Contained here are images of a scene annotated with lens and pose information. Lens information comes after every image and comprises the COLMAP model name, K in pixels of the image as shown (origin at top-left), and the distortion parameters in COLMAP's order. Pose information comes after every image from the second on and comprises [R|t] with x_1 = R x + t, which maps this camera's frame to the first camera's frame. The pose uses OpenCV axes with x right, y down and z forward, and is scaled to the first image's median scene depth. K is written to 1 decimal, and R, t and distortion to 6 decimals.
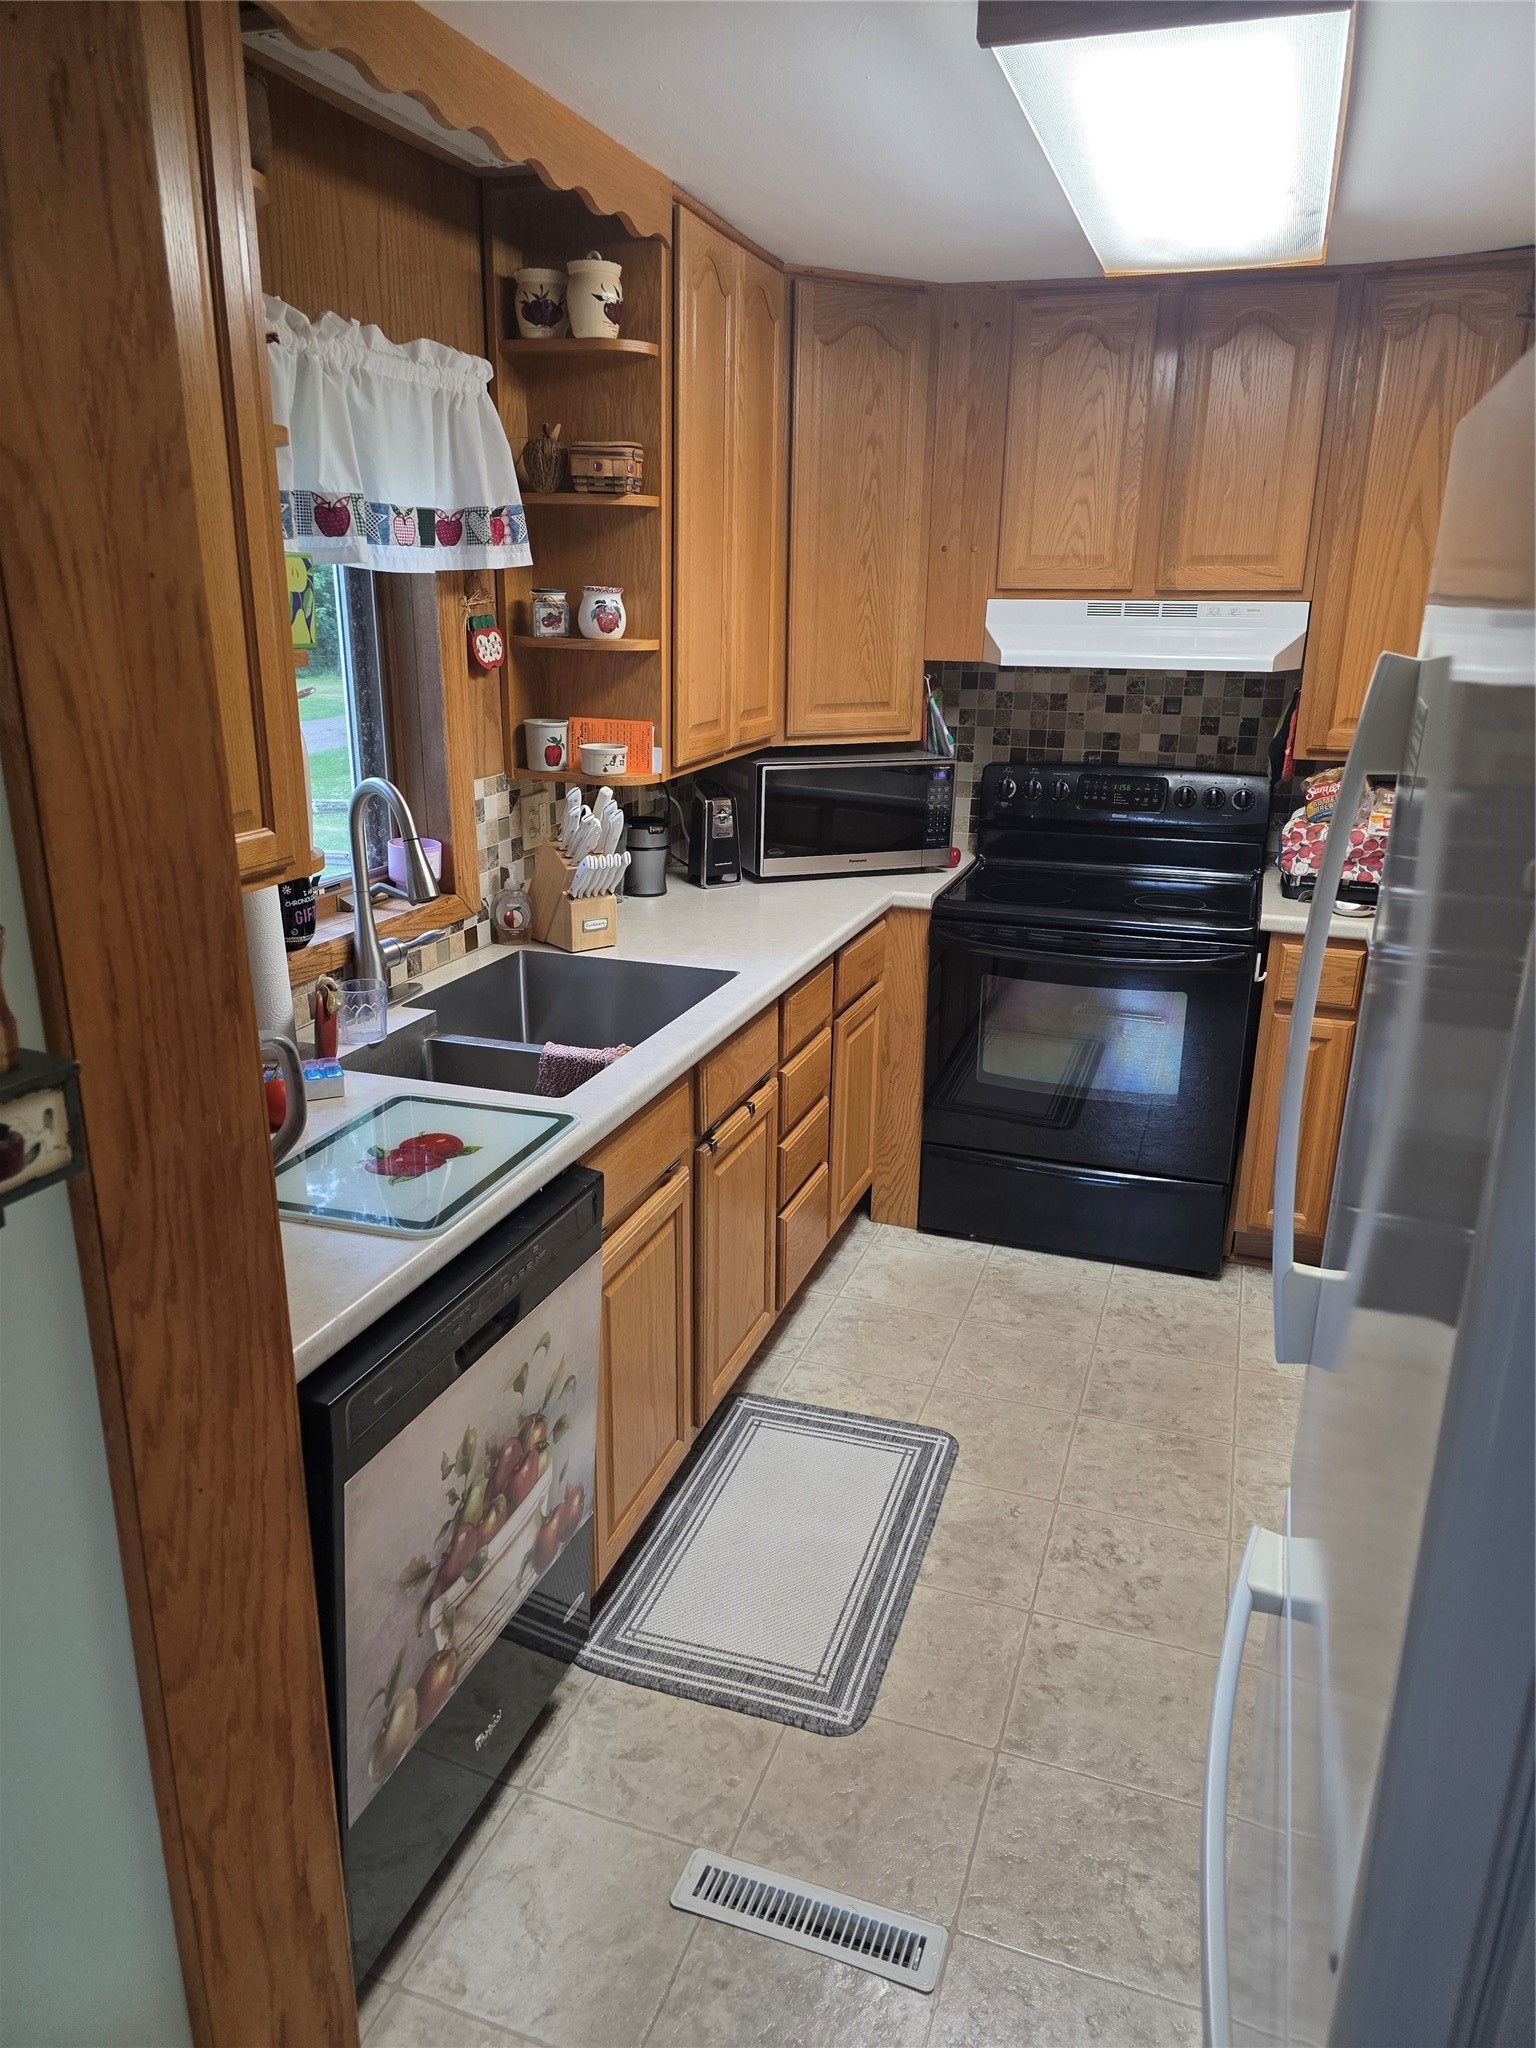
lens RADIAL K [[1374.3, 0, 763.9], [0, 1374.3, 1017.1], [0, 0, 1]] dist [0.049127, -0.002852]
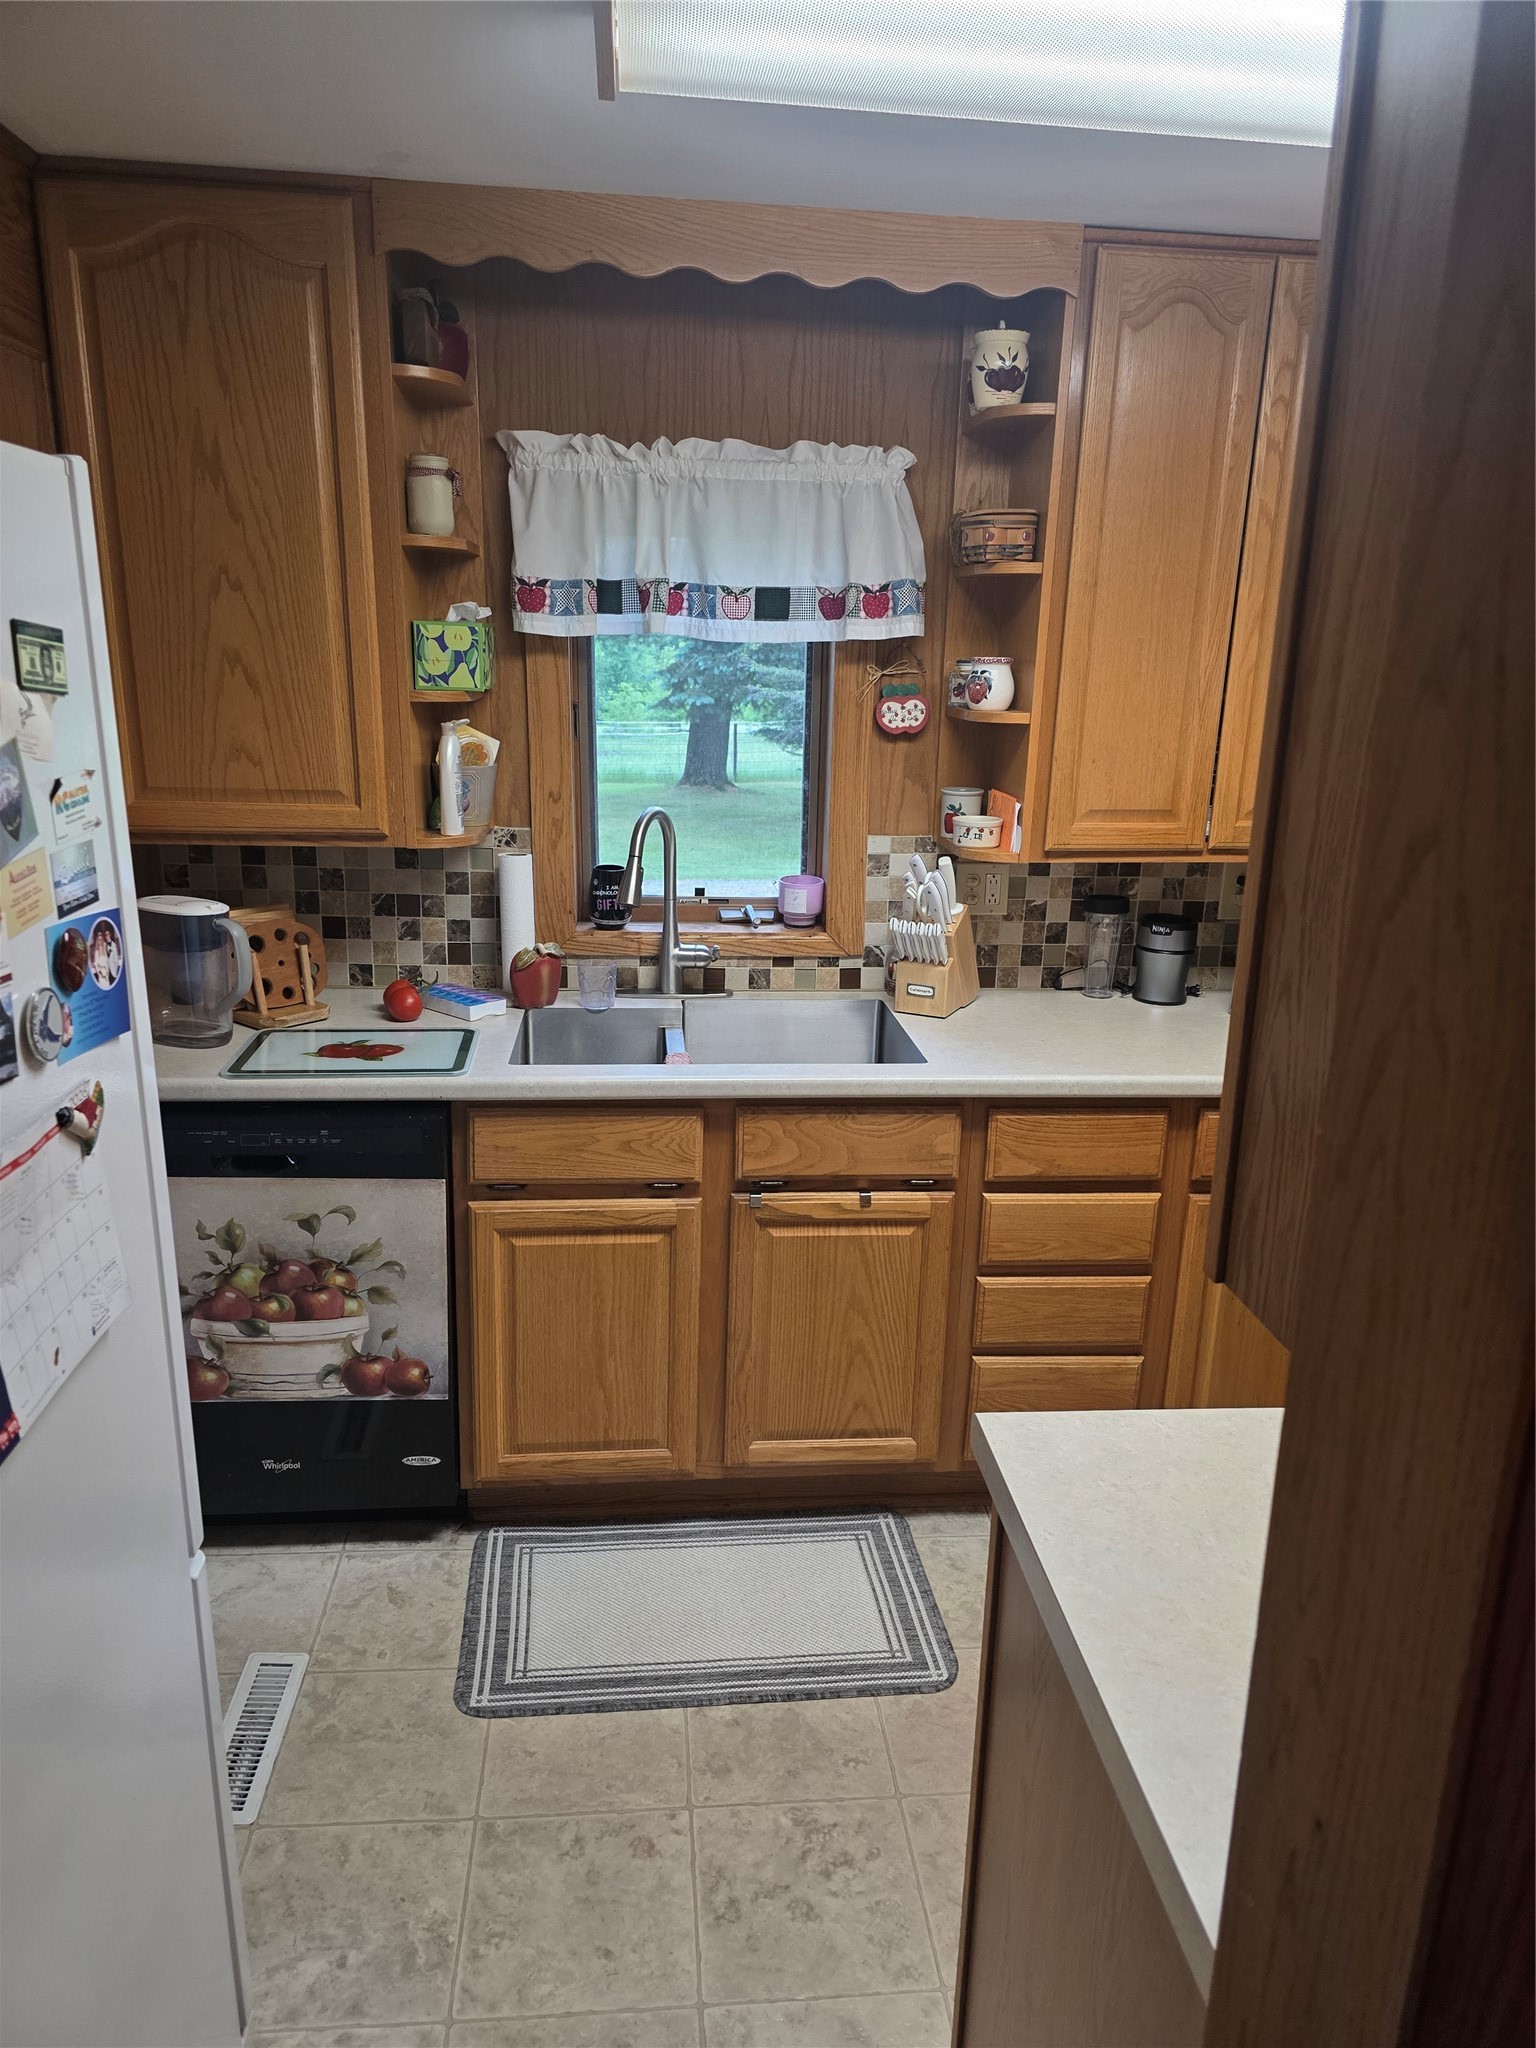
lens RADIAL K [[1374.3, 0, 759.3], [0, 1374.3, 1040.7], [0, 0, 1]] dist [0.049127, -0.002852]
pose [[0.424469, 0.247217, -0.871039, 0.842947], [-0.288931, 0.948693, 0.128457, -0.152825], [0.858106, 0.197144, 0.474119, 0.517802]]
